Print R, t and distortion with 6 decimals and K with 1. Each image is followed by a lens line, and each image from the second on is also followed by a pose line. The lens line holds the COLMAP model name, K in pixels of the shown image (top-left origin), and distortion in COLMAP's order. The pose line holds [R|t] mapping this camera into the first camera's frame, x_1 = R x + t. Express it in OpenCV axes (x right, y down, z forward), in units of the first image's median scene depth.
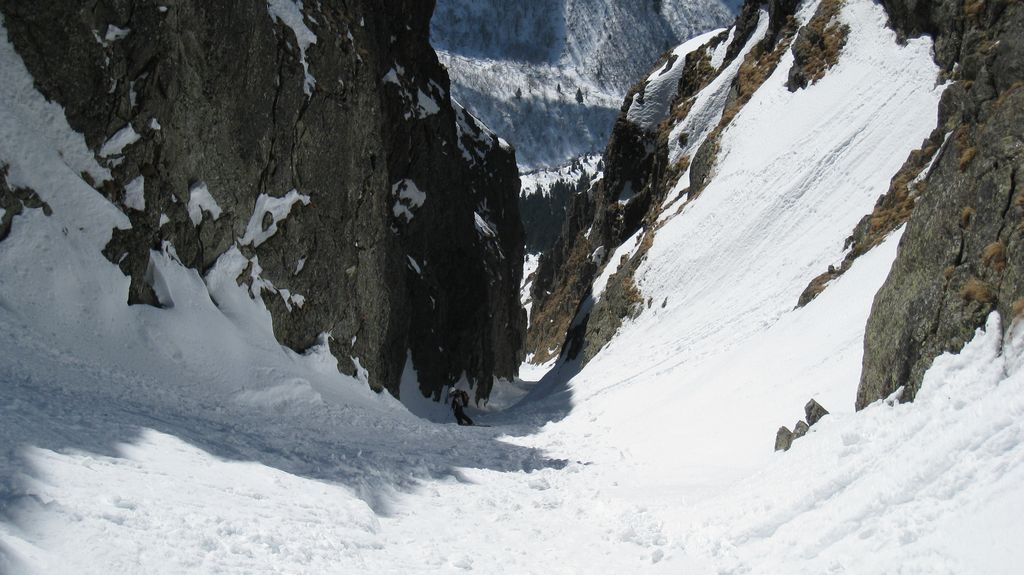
lens RADIAL K [[1792.9, 0, 512.0], [0, 1792.9, 287.5], [0, 0, 1]] dist [-0.004162, -0.001332]
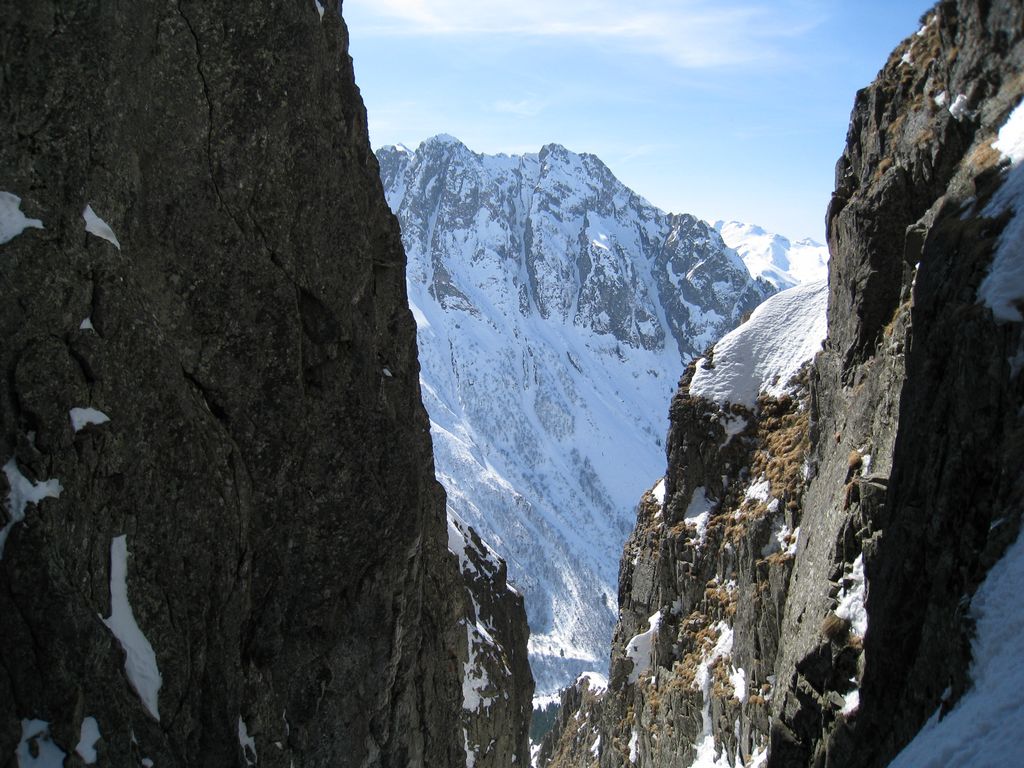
lens RADIAL K [[846.3, 0, 512.0], [0, 846.3, 384.0], [0, 0, 1]] dist [-0.170204, 0.142234]
pose [[0.999905, -0.006575, -0.012117, 0.002279], [0.000685, 0.901559, -0.432656, 0.036353], [0.013769, 0.432607, 0.901478, 0.714248]]
